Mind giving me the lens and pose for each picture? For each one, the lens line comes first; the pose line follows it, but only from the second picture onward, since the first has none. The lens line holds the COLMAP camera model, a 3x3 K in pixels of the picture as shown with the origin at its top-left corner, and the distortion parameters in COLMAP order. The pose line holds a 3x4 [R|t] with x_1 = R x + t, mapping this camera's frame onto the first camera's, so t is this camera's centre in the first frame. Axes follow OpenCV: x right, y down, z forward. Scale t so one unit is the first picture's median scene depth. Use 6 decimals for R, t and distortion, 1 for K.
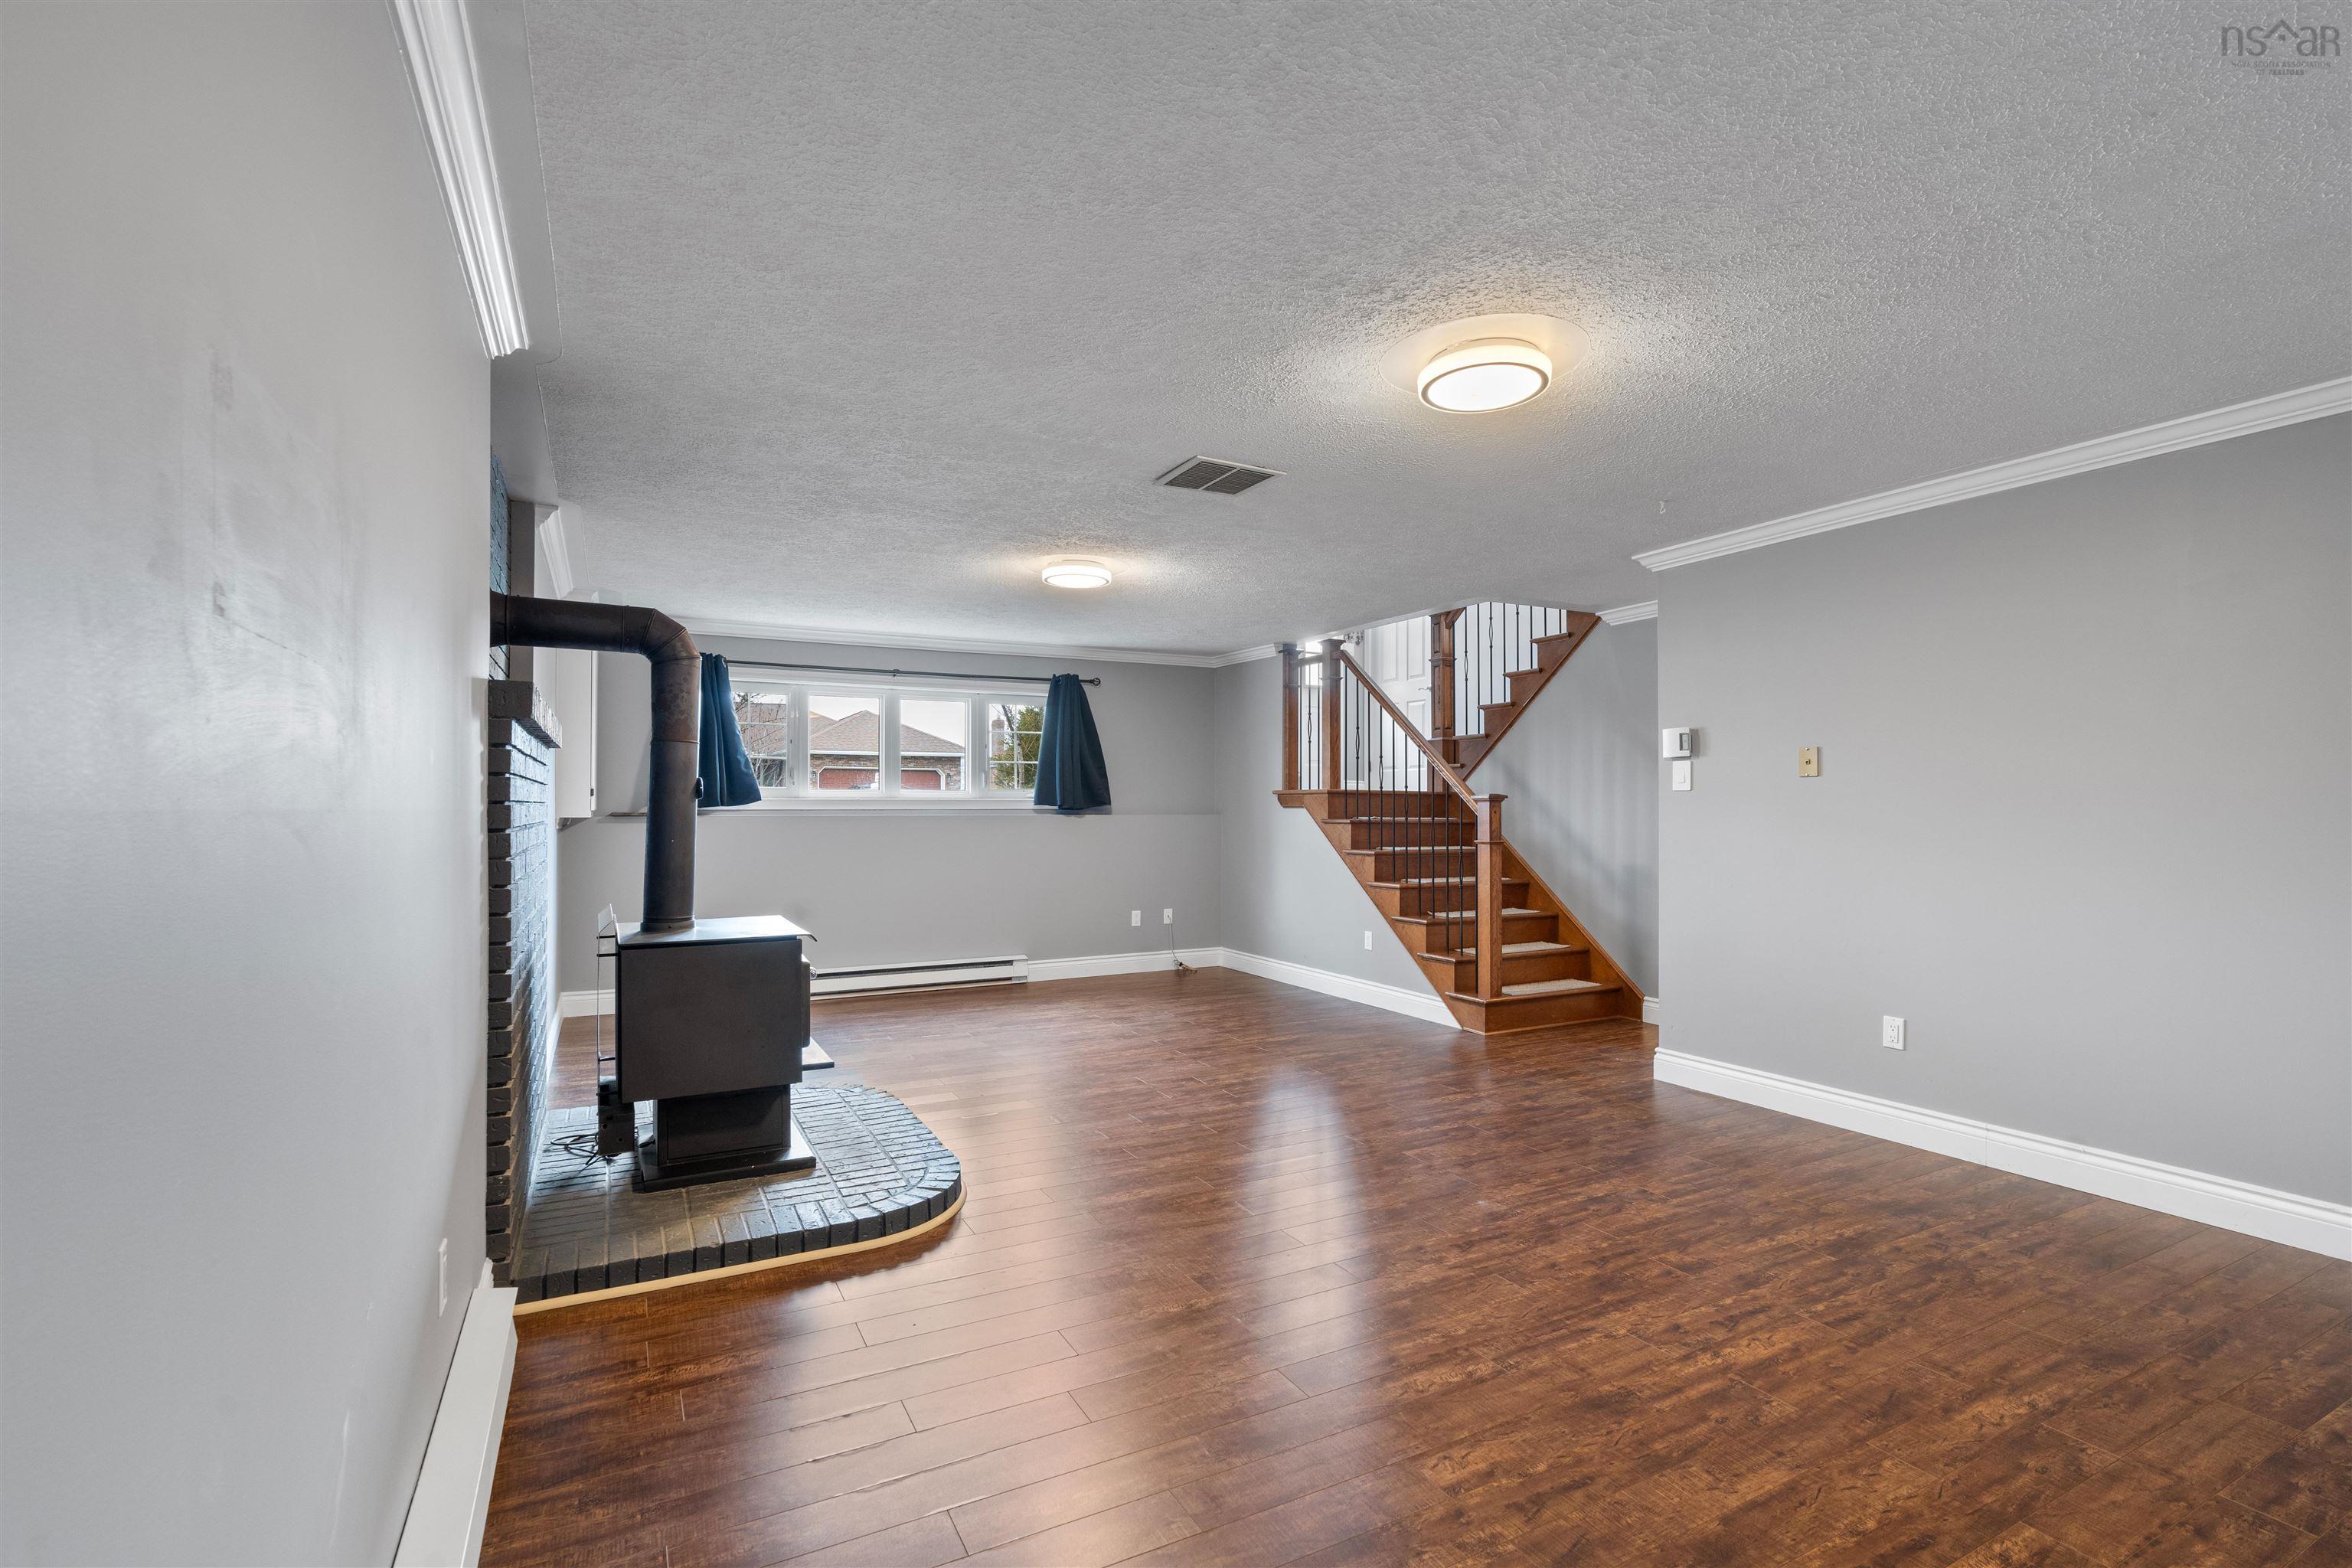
lens RADIAL K [[1059.8, 0, 1152.4], [0, 1059.8, 773.0], [0, 0, 1]] dist [0.002600, 0.000883]
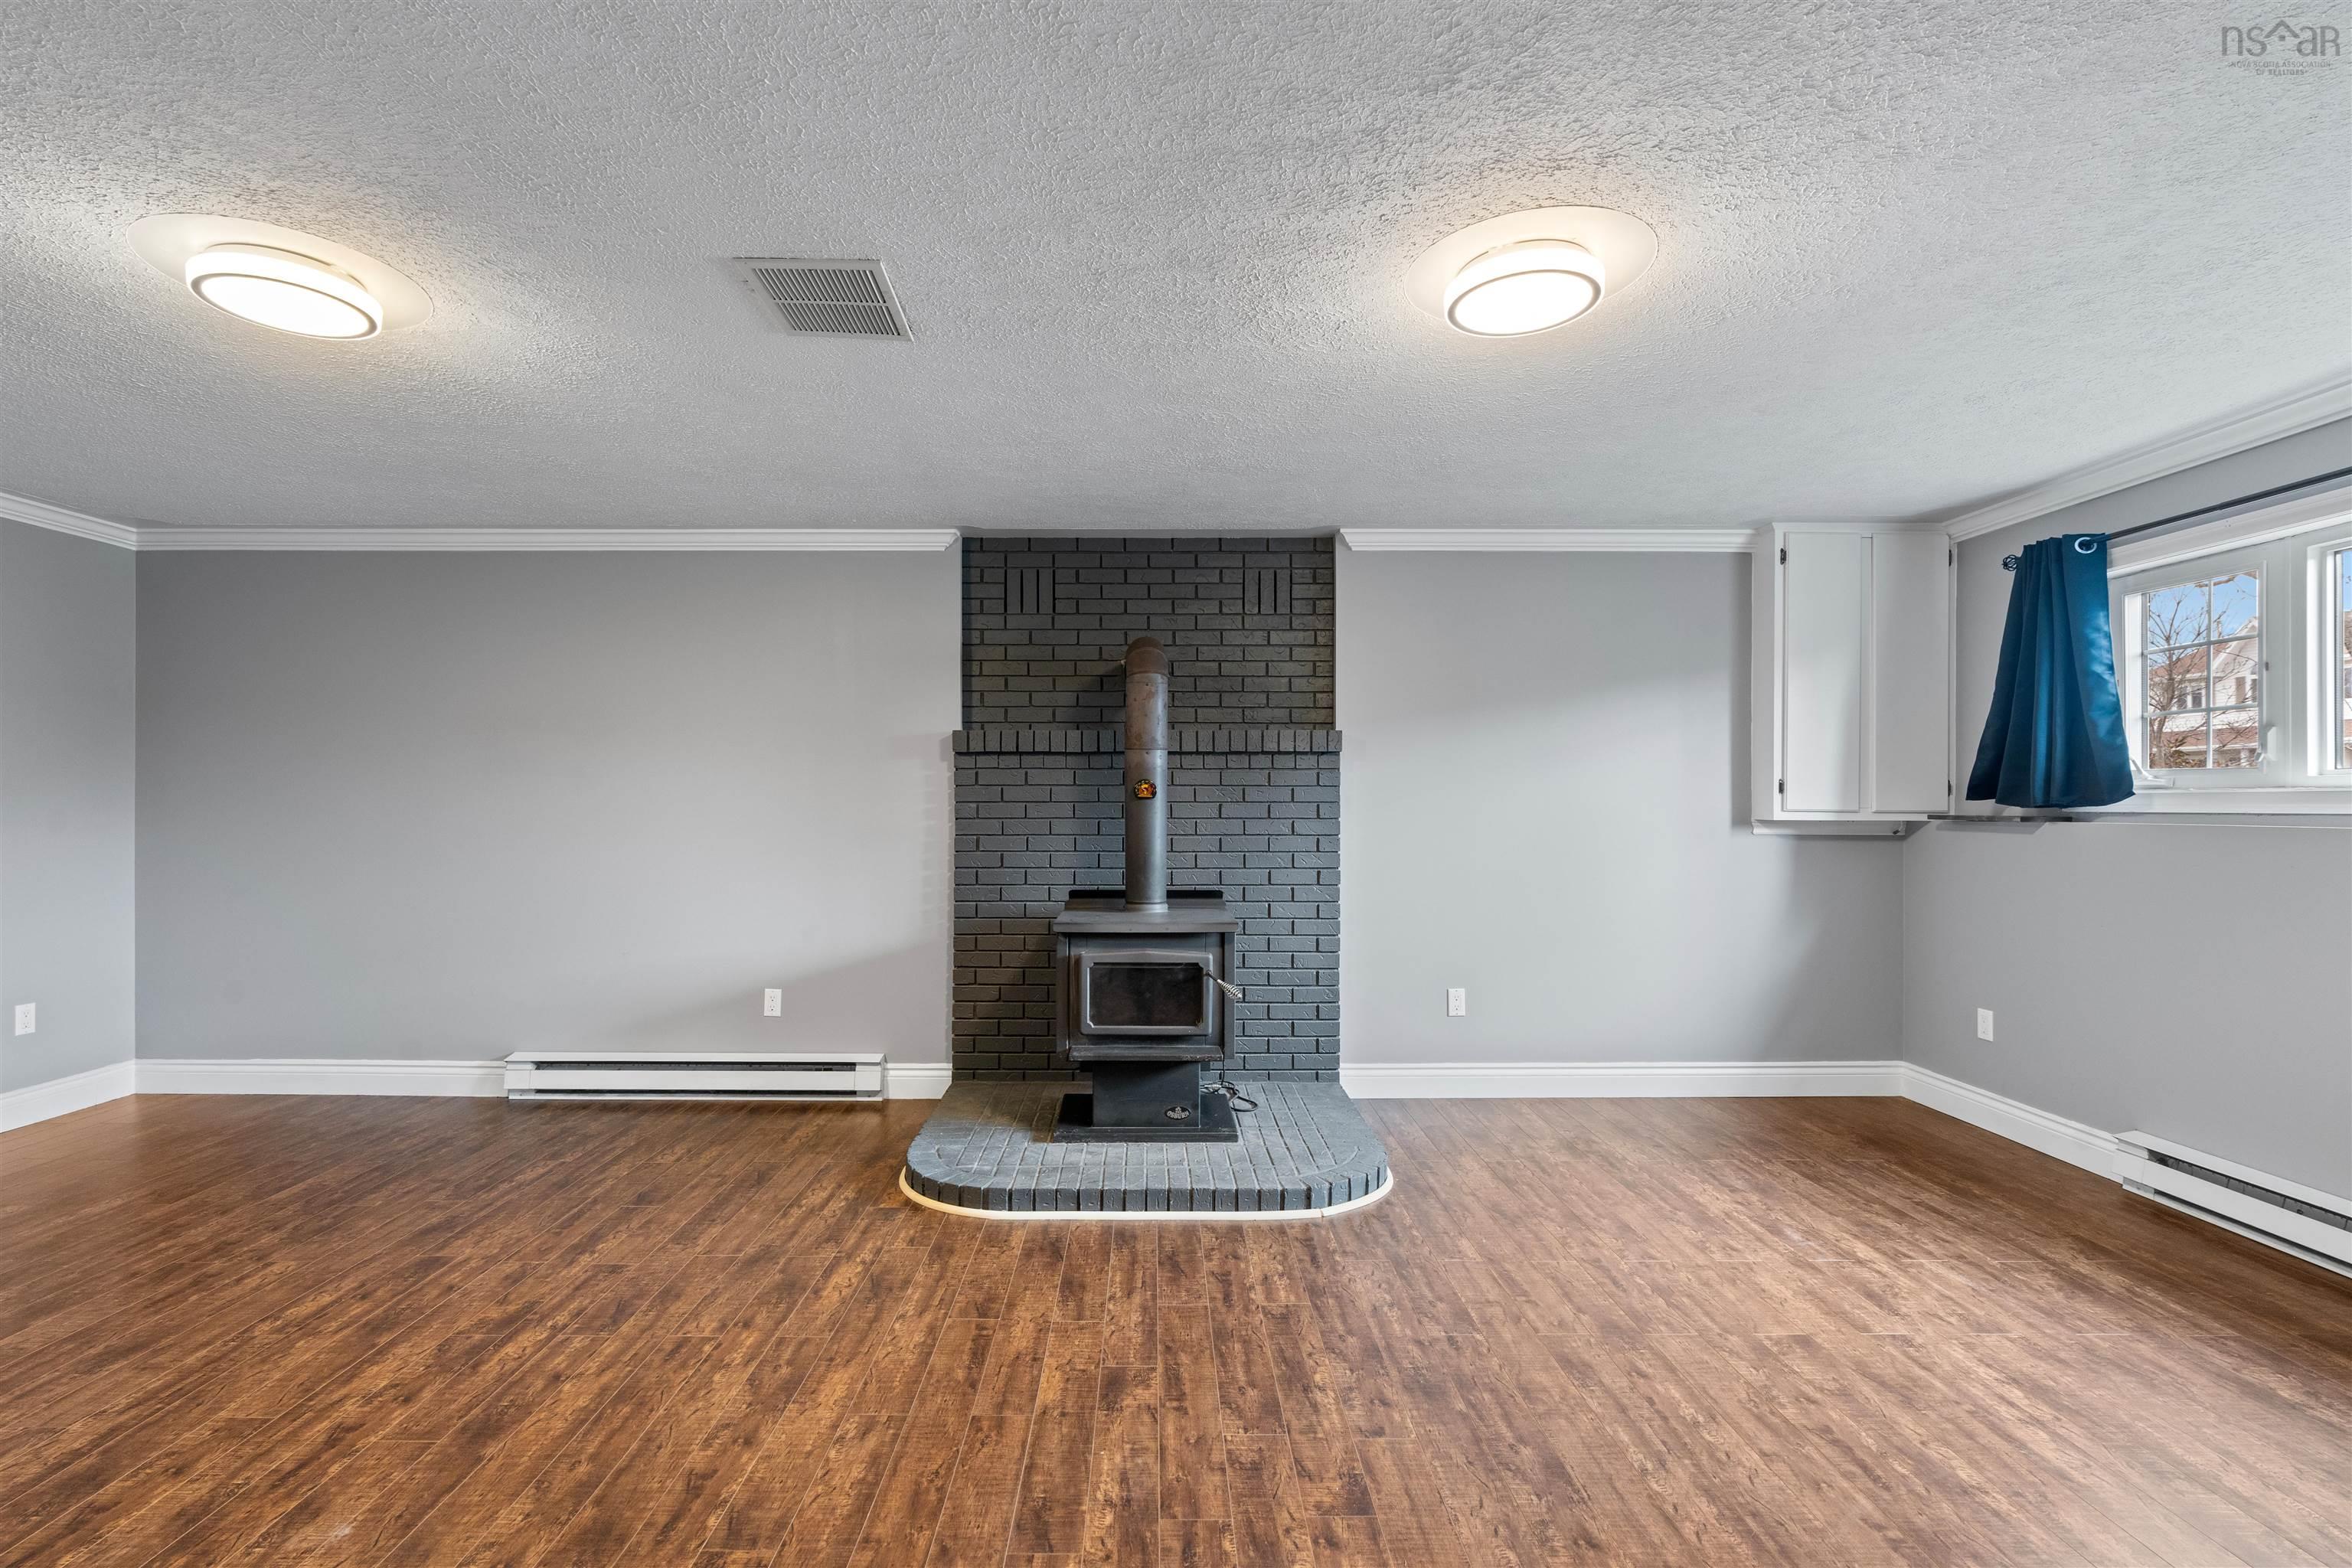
lens RADIAL K [[1059.8, 0, 1152.4], [0, 1059.8, 773.0], [0, 0, 1]] dist [0.002600, 0.000883]
pose [[-0.455866, -0.022019, -0.889776, 0.696366], [0.029168, 0.998787, -0.039660, 0.054368], [0.889570, -0.044033, -0.454671, 1.847665]]
